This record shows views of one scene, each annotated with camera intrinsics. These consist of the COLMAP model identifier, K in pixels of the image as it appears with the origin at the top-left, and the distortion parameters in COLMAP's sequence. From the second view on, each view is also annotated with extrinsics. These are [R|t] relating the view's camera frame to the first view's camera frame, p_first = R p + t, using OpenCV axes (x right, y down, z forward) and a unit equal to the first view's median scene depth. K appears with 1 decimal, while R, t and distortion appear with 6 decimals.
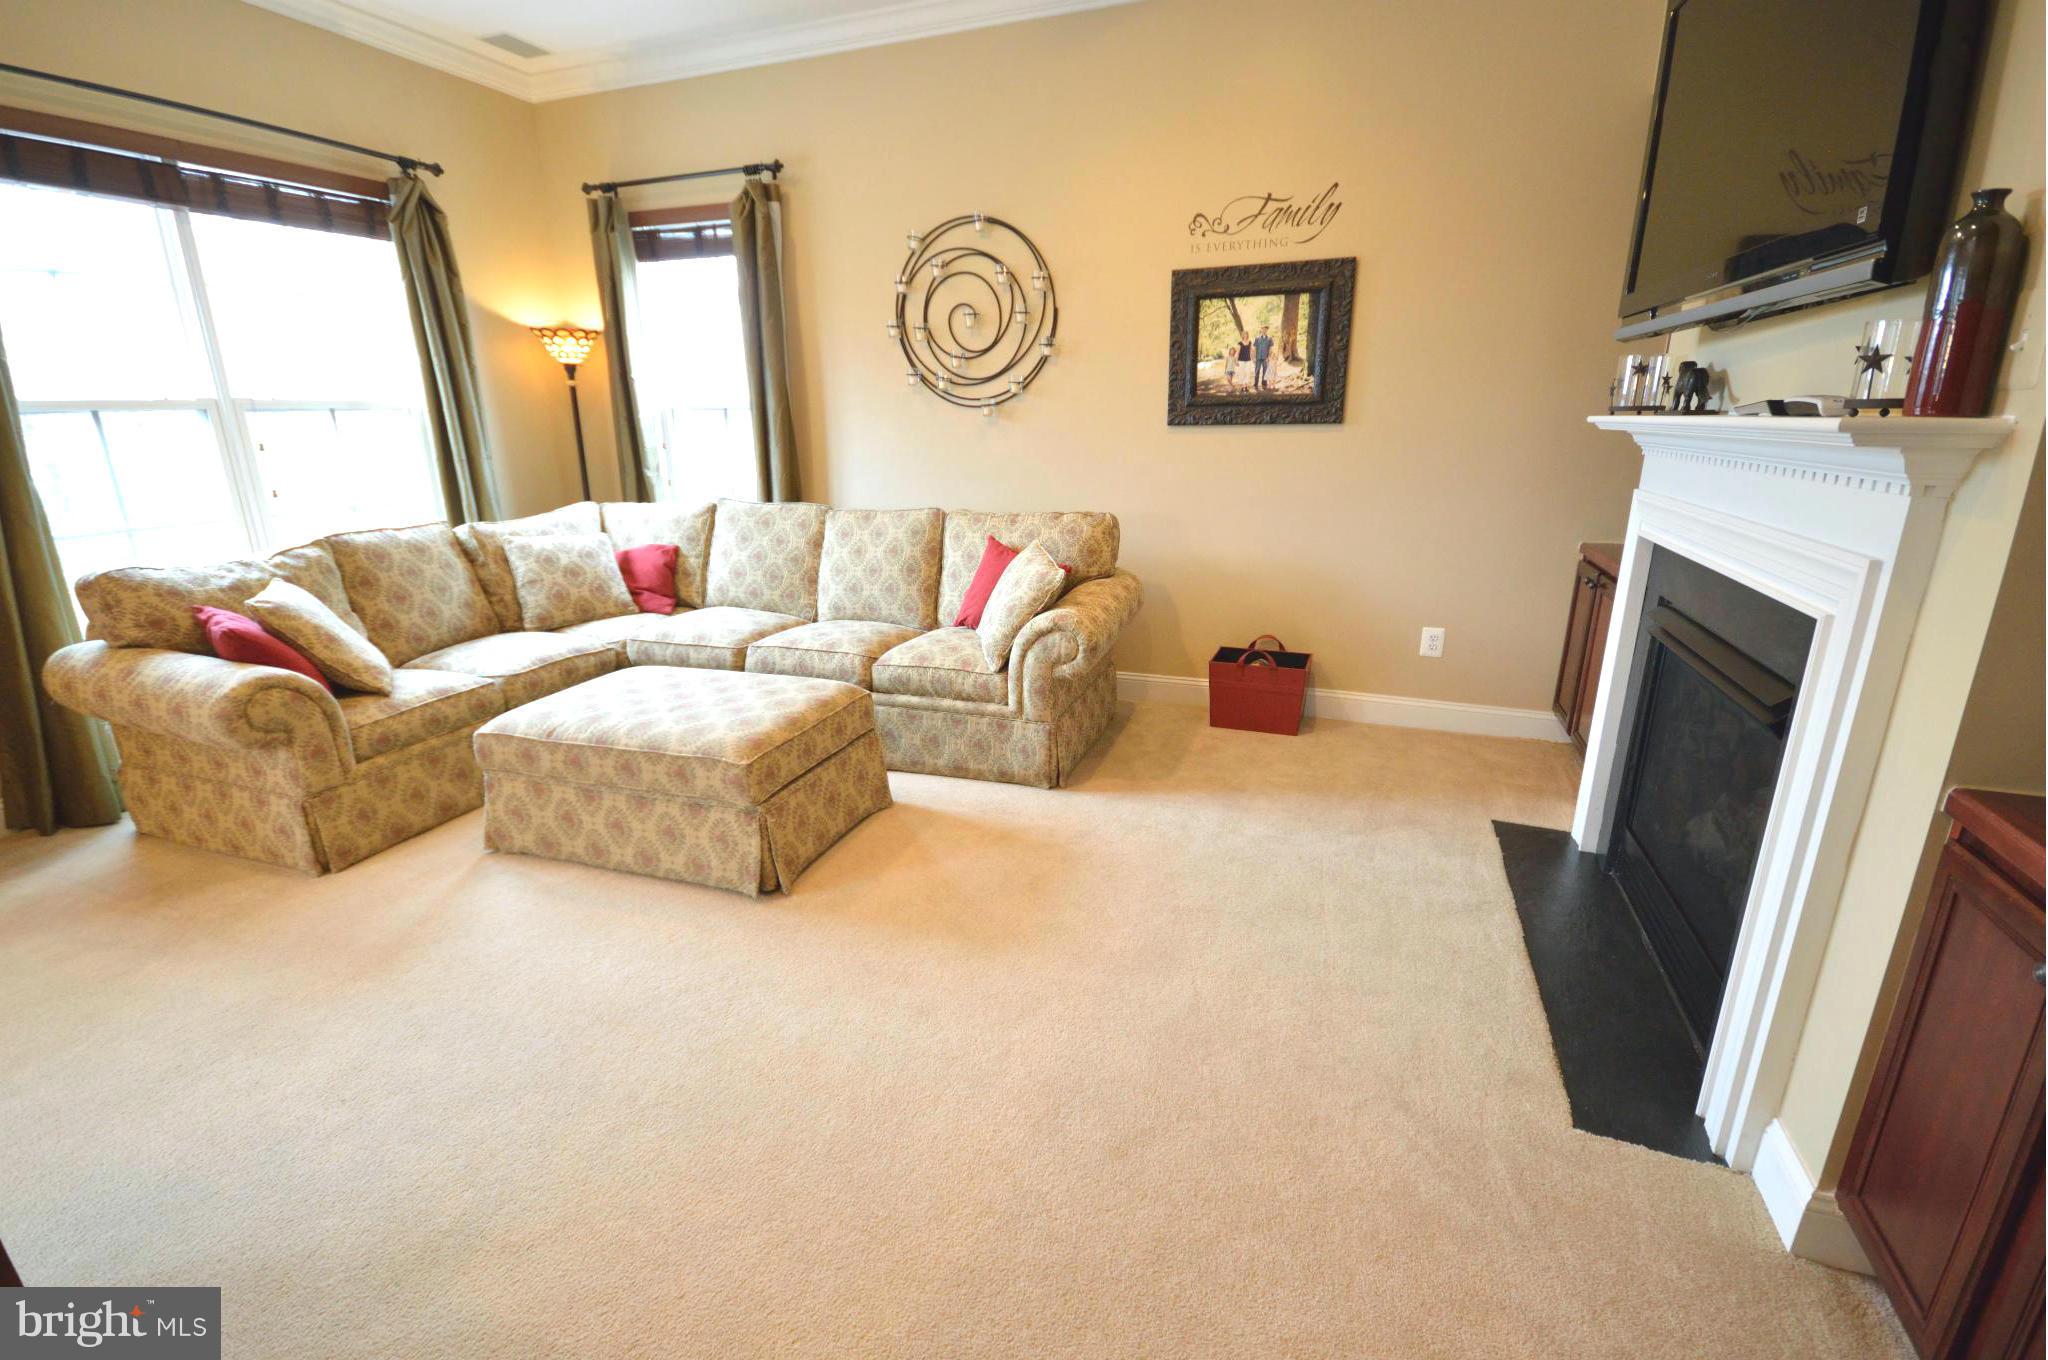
lens RADIAL K [[907.1, 0, 1022.3], [0, 907.1, 691.9], [0, 0, 1]] dist [0.001531, -0.008342]
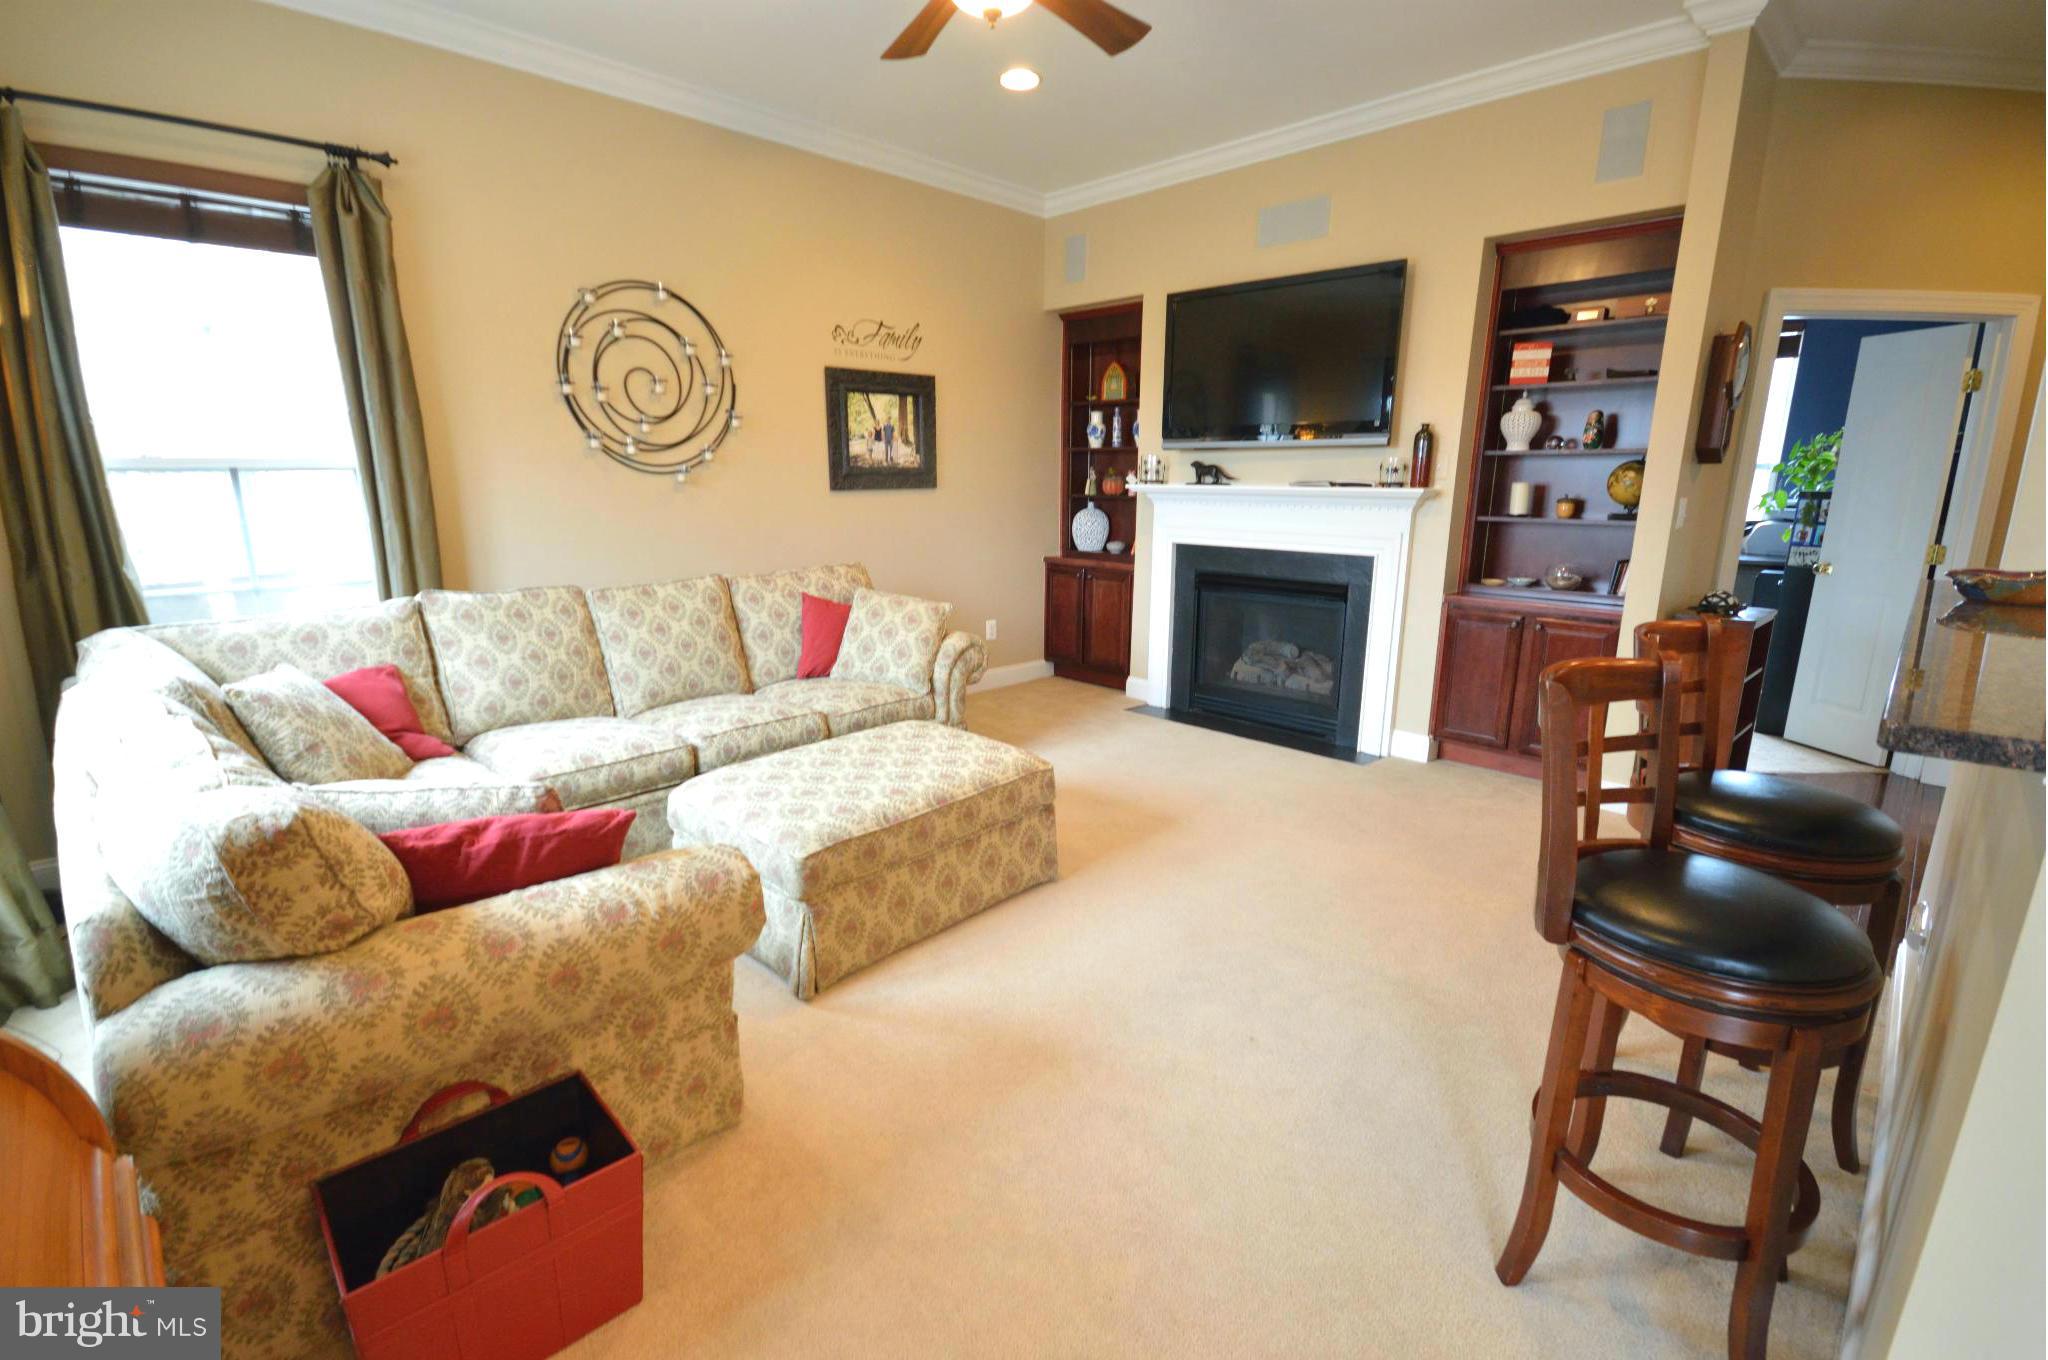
lens RADIAL K [[907.1, 0, 1020.8], [0, 907.1, 688.9], [0, 0, 1]] dist [0.001531, -0.008342]
pose [[0.404046, -0.200672, 0.892456, -0.894964], [0.259169, 0.960776, 0.098700, -0.097120], [-0.877256, 0.191417, 0.440205, 0.308598]]
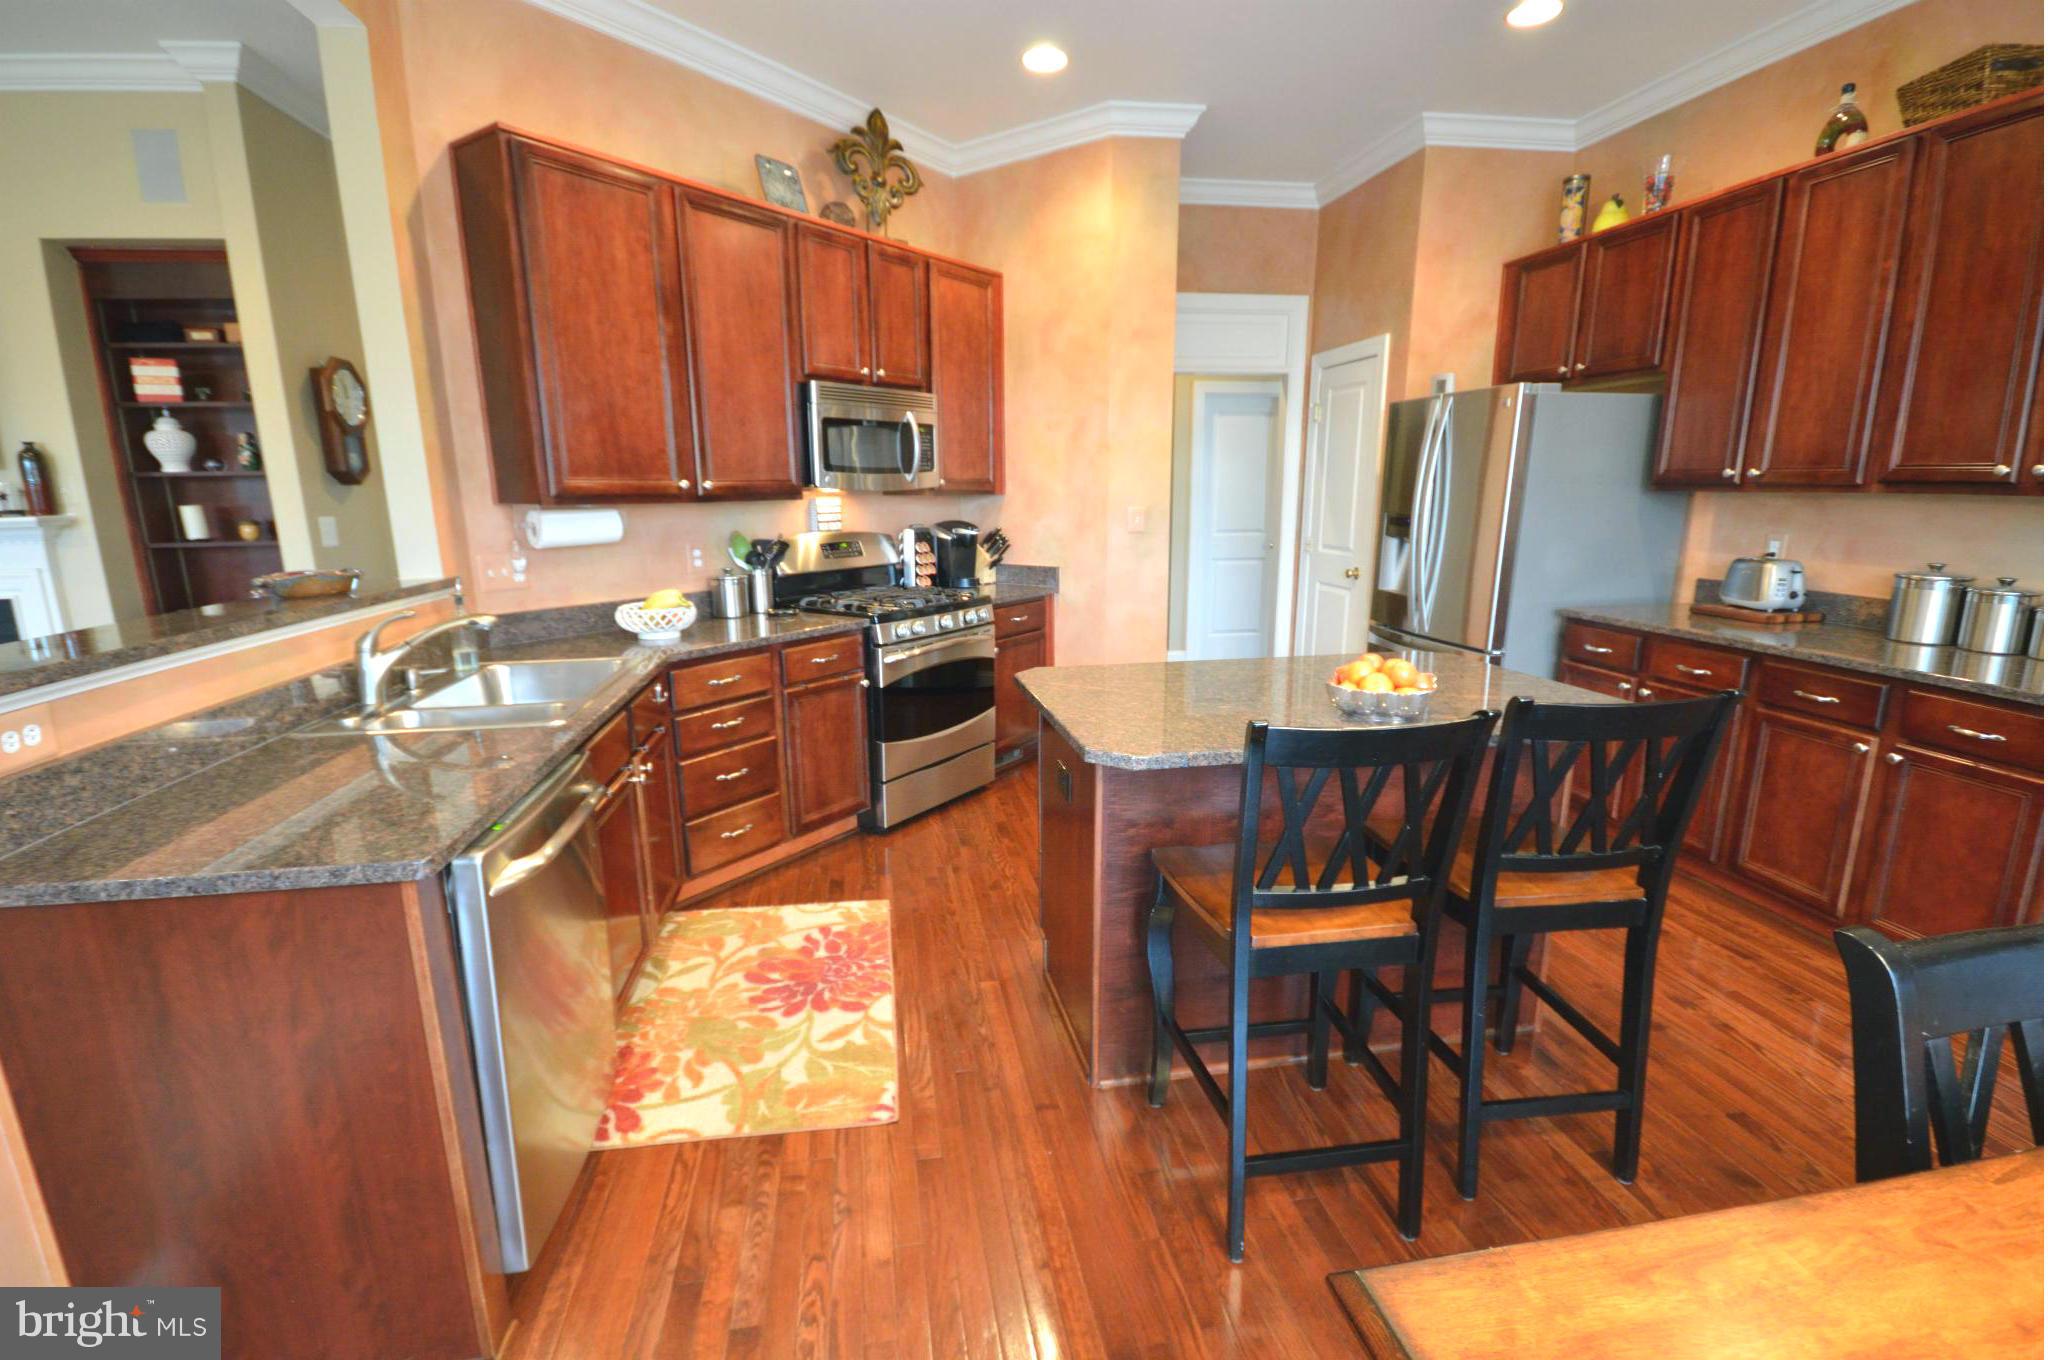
lens RADIAL K [[907.1, 0, 1008.2], [0, 907.1, 689.0], [0, 0, 1]] dist [0.001531, -0.008342]
pose [[-0.497810, -0.178564, 0.848705, -1.003833], [0.263377, 0.901237, 0.344100, 0.006613], [-0.826328, 0.394826, -0.401615, -0.056168]]
